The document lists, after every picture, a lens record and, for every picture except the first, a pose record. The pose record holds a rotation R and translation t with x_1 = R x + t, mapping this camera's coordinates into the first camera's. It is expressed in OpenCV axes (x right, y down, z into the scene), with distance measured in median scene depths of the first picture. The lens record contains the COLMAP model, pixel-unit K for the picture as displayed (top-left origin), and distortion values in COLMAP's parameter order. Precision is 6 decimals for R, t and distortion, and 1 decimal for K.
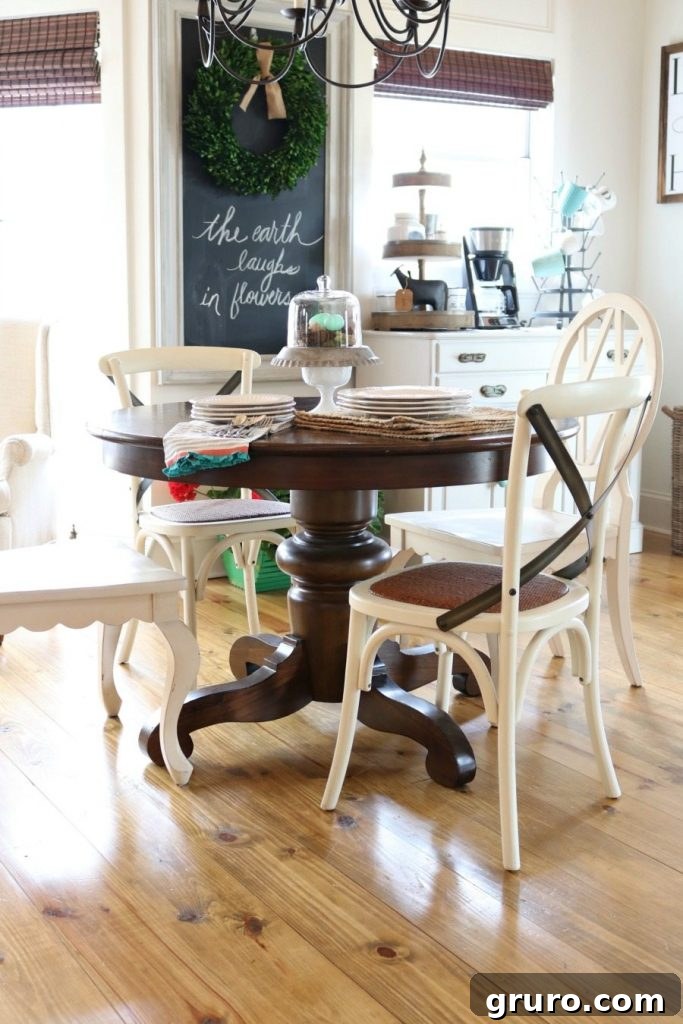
lens RADIAL K [[1299.0, 0, 341.5], [0, 1299.0, 512.0], [0, 0, 1]] dist [-0.057108, 0.054743]
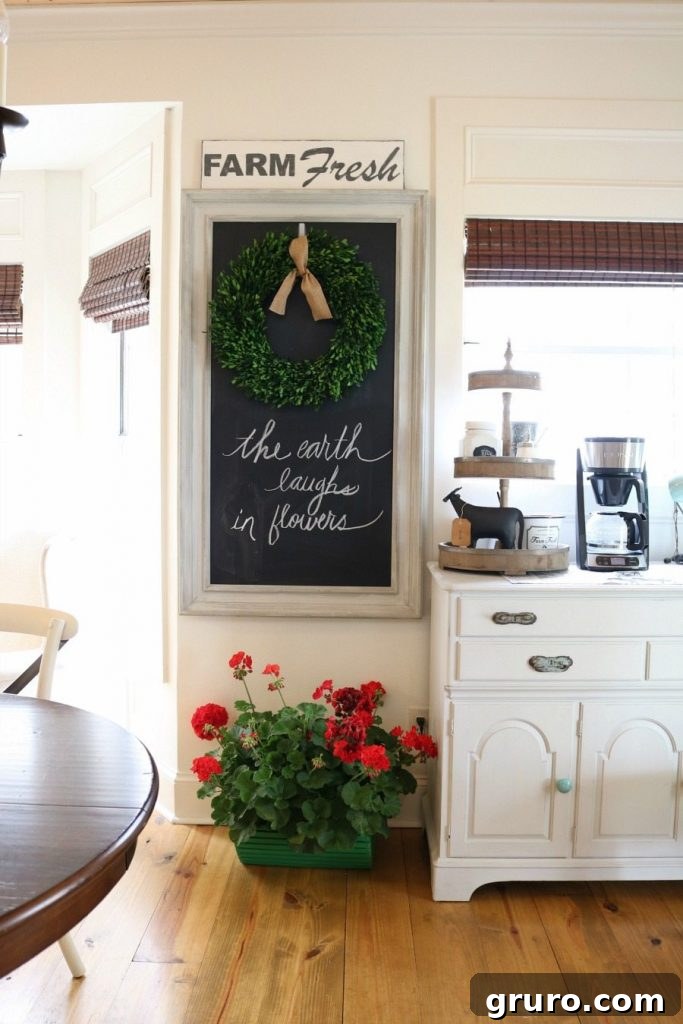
lens RADIAL K [[906.1, 0, 341.5], [0, 906.1, 512.0], [0, 0, 1]] dist [-0.125218, 0.007966]
pose [[0.837043, 0.040011, -0.545672, 0.288443], [-0.093676, 0.993076, -0.070880, -0.130349], [0.539058, 0.110446, 0.834996, 0.501957]]
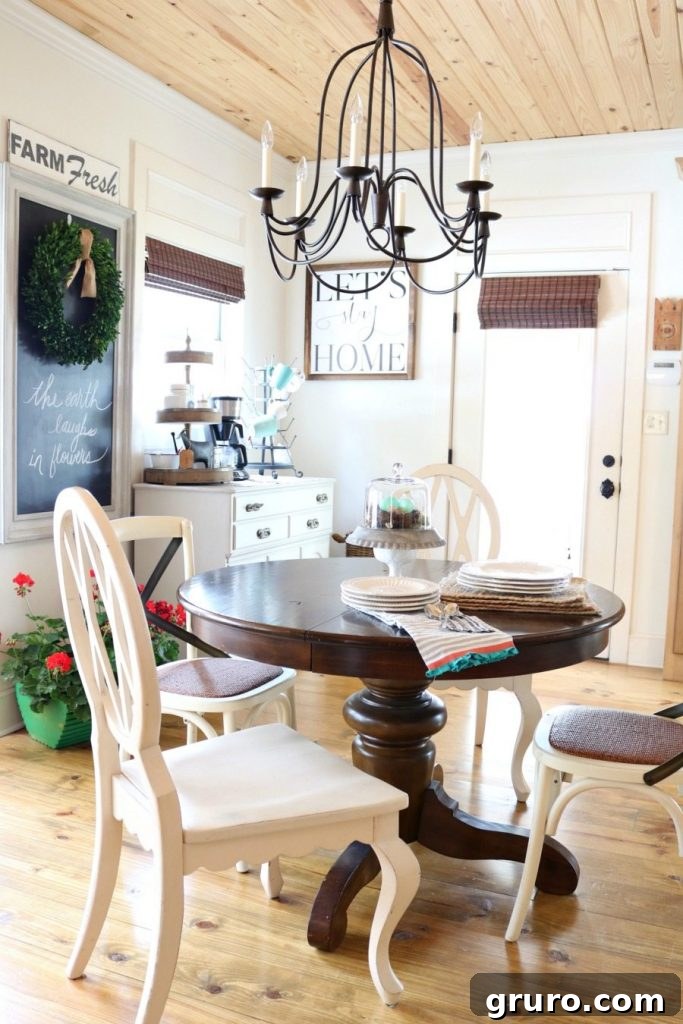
lens RADIAL K [[941.4, 0, 308.4], [0, 941.4, 485.1], [0, 0, 1]] dist [0.001704, -0.000233]
pose [[0.834705, -0.019216, 0.550361, -0.330100], [0.071828, 0.994653, -0.074210, -0.069196], [-0.545992, 0.101475, 0.831622, 0.236592]]
